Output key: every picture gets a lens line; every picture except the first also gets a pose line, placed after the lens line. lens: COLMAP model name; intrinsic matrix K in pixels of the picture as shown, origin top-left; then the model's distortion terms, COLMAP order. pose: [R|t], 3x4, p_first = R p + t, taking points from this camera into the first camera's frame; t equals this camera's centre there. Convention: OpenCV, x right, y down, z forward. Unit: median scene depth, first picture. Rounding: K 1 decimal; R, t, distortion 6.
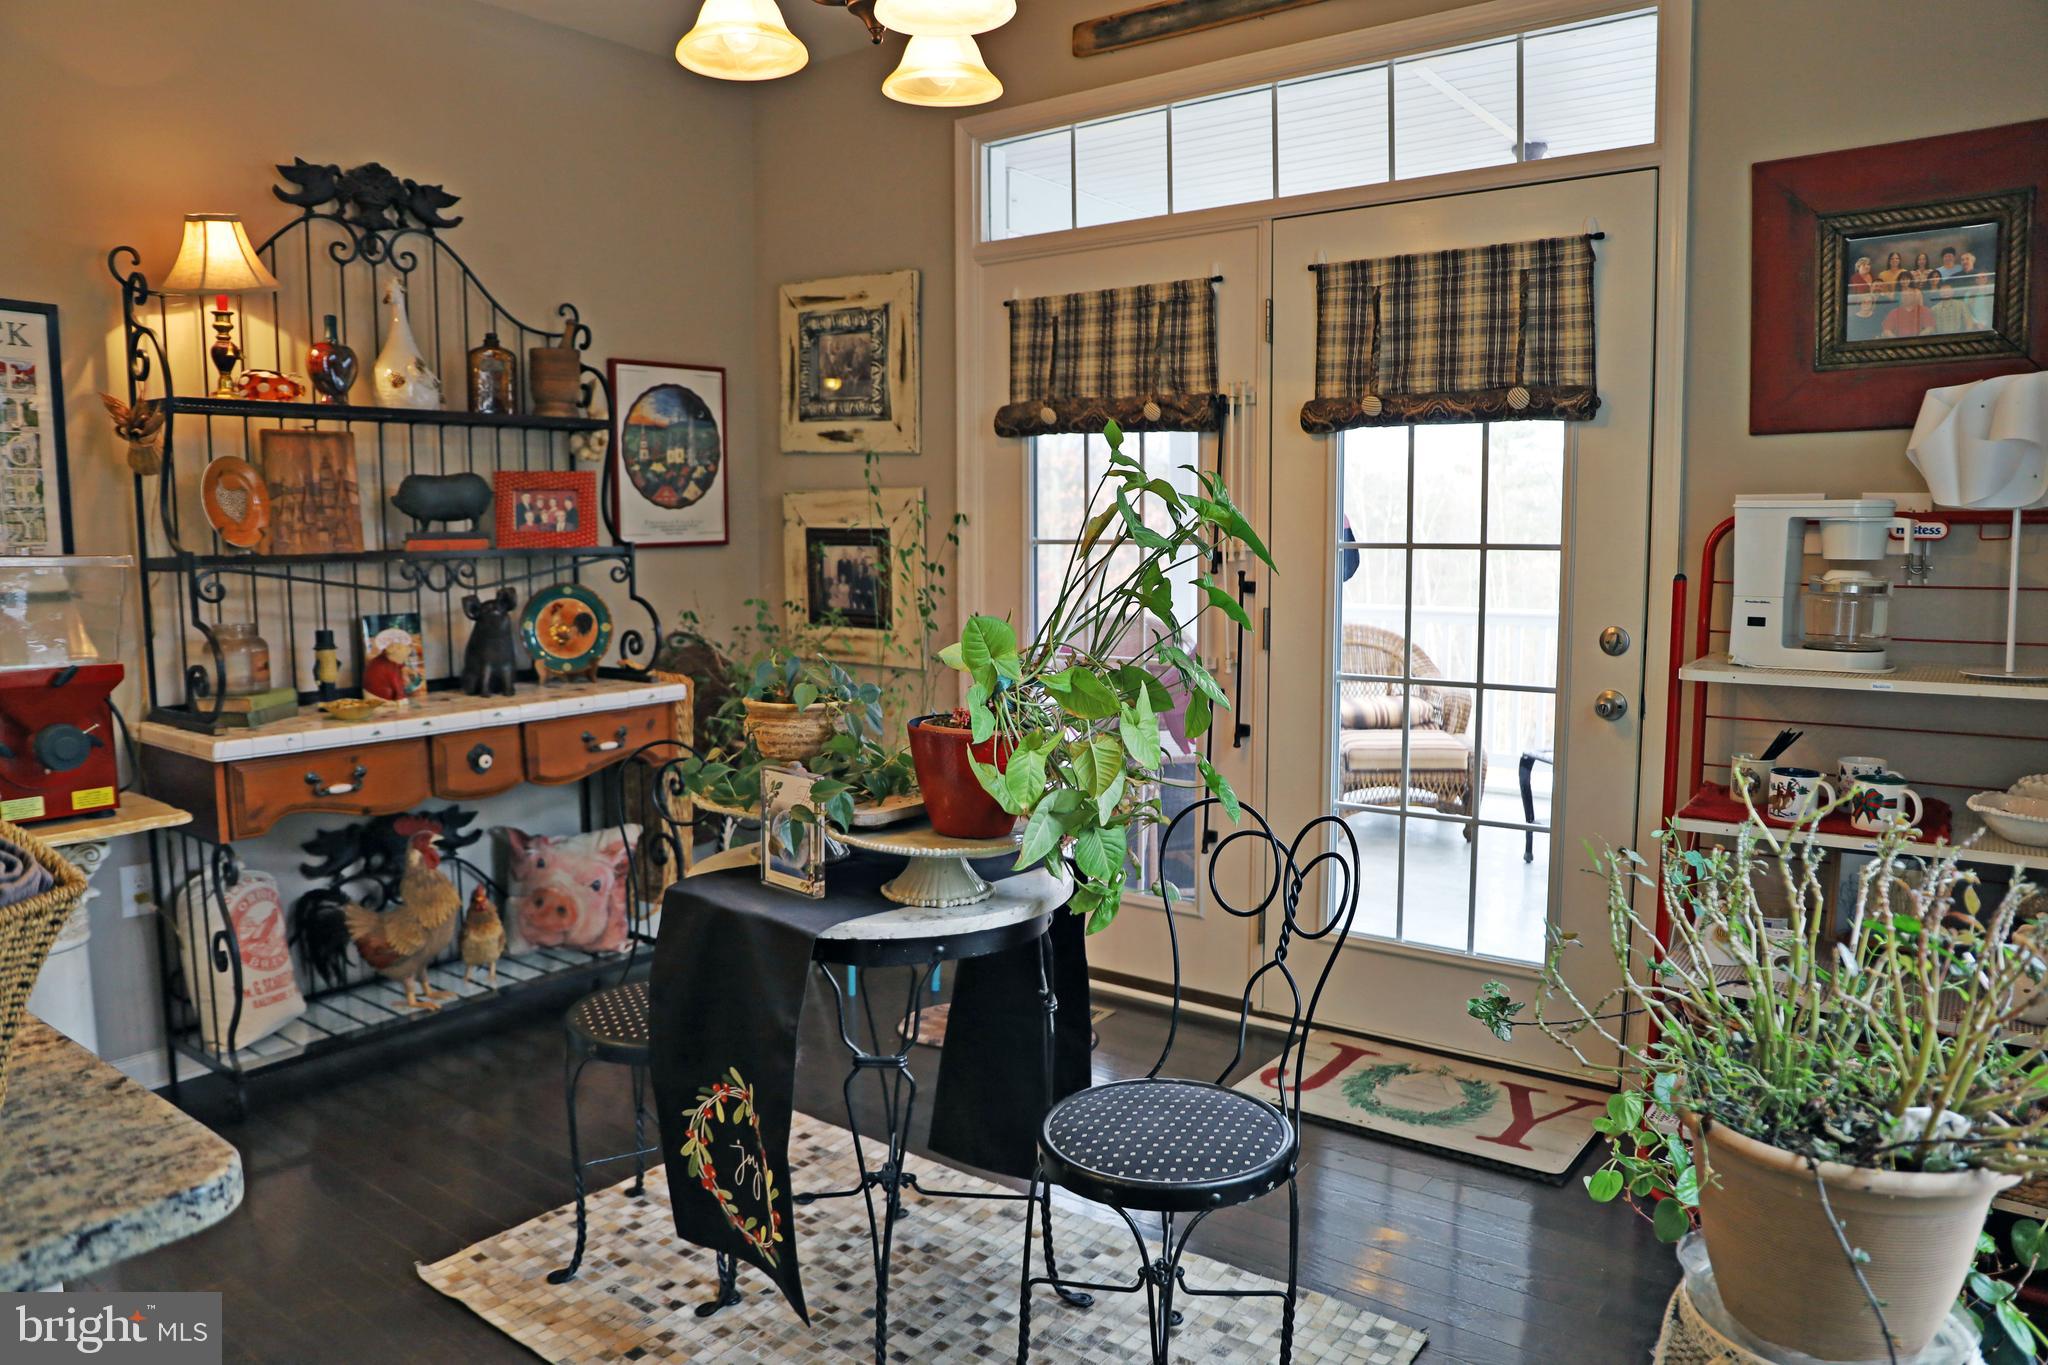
lens RADIAL K [[1392.2, 0, 1021.9], [0, 1392.2, 683.1], [0, 0, 1]] dist [-0.124003, 0.078404]
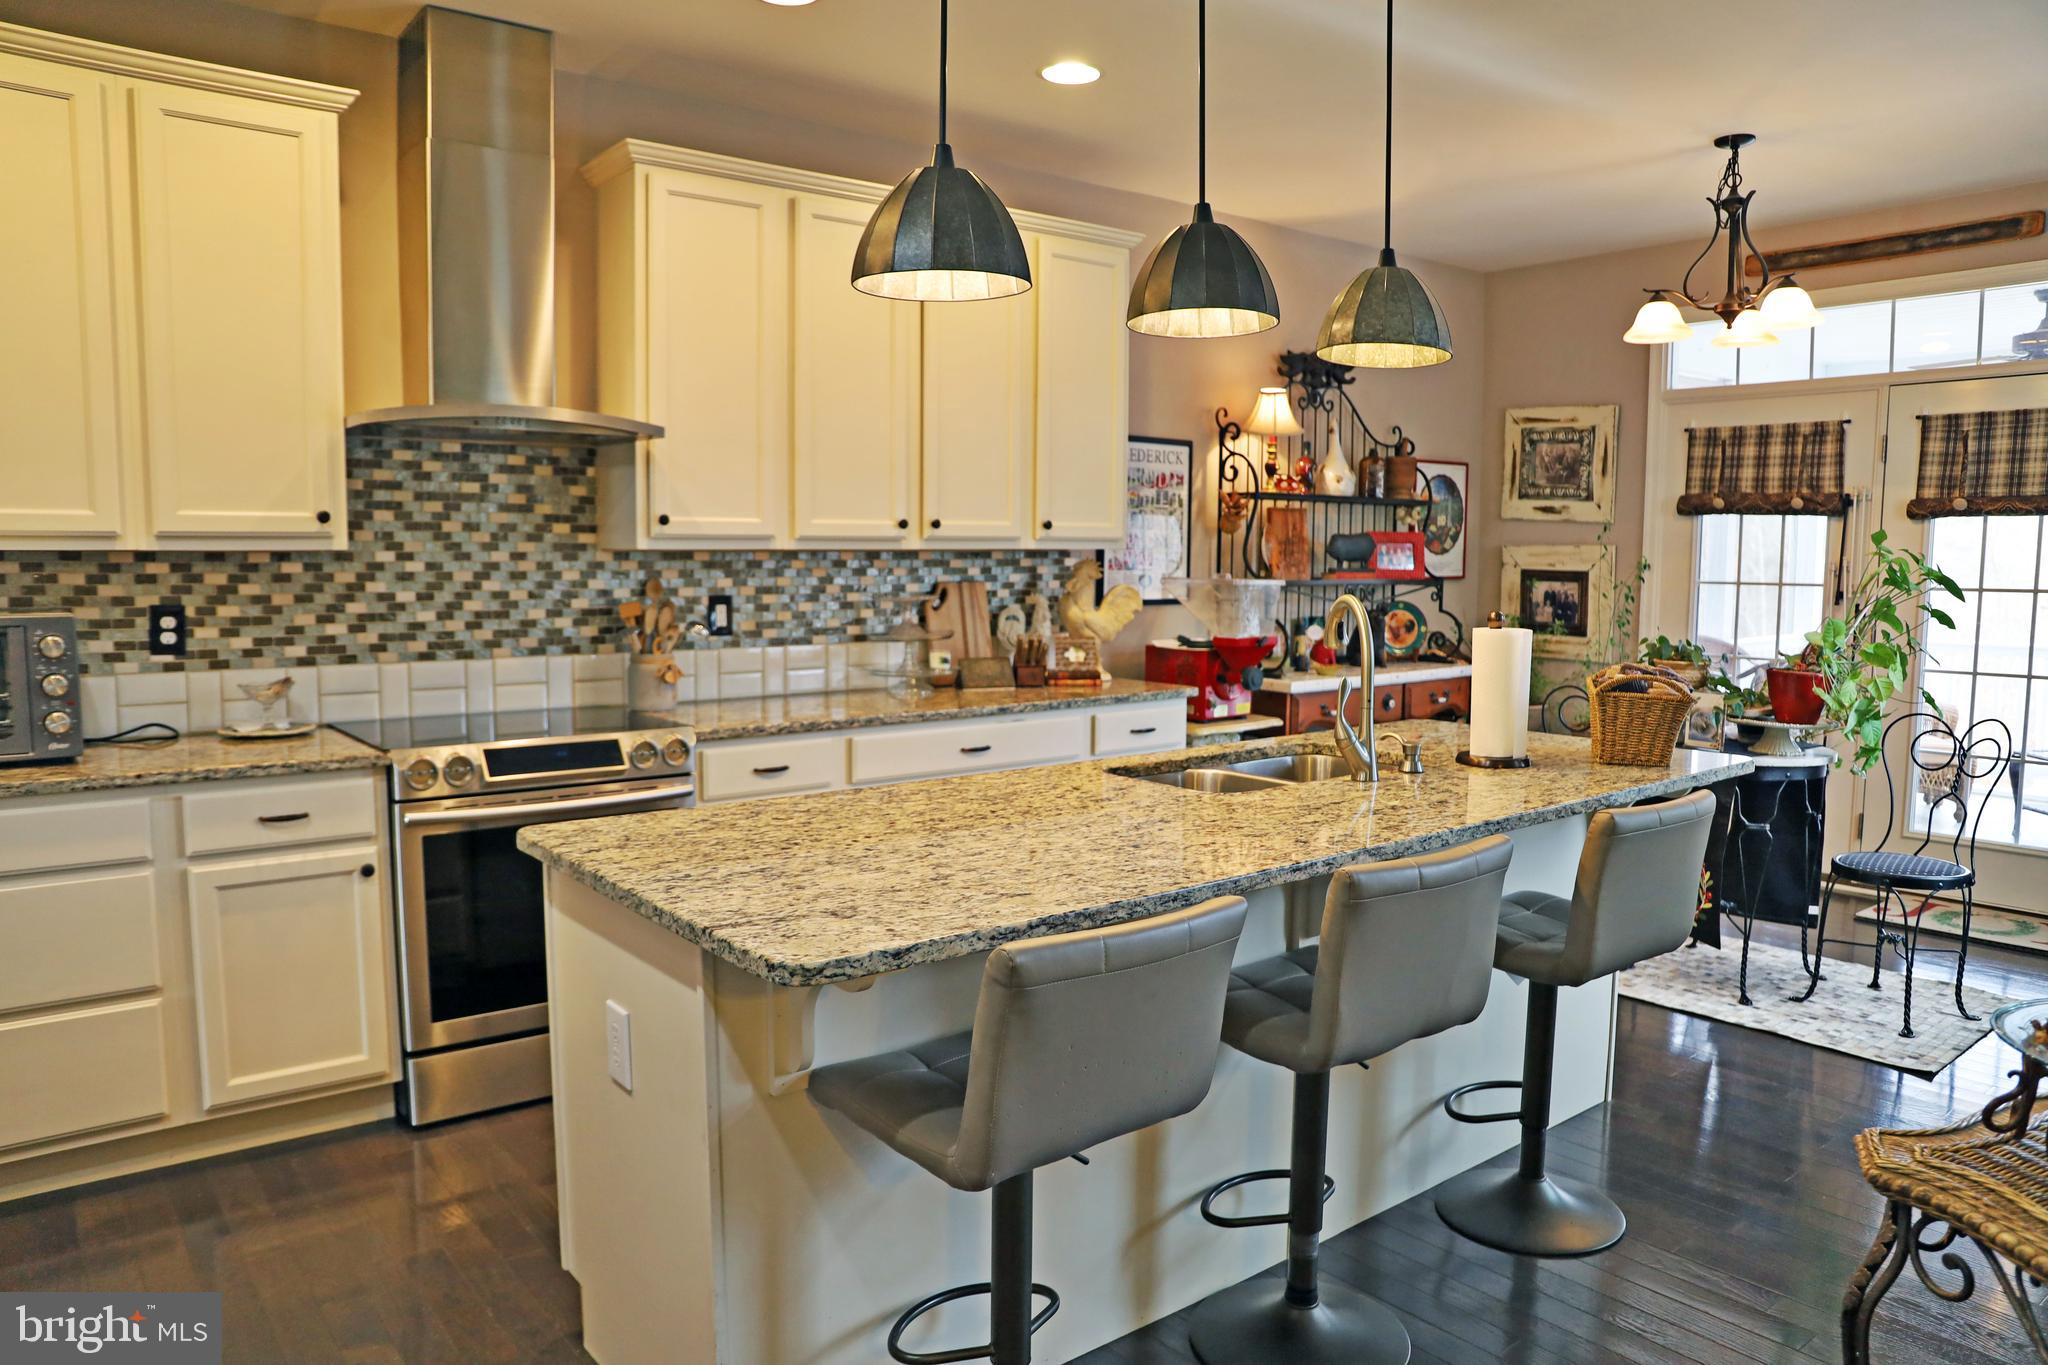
lens RADIAL K [[1392.2, 0, 1005.9], [0, 1392.2, 695.7], [0, 0, 1]] dist [-0.124003, 0.078404]
pose [[0.967789, 0.035484, -0.249248, -0.385474], [-0.038046, 0.999261, -0.005466, 0.067608], [0.248870, 0.014773, 0.968424, -0.708794]]
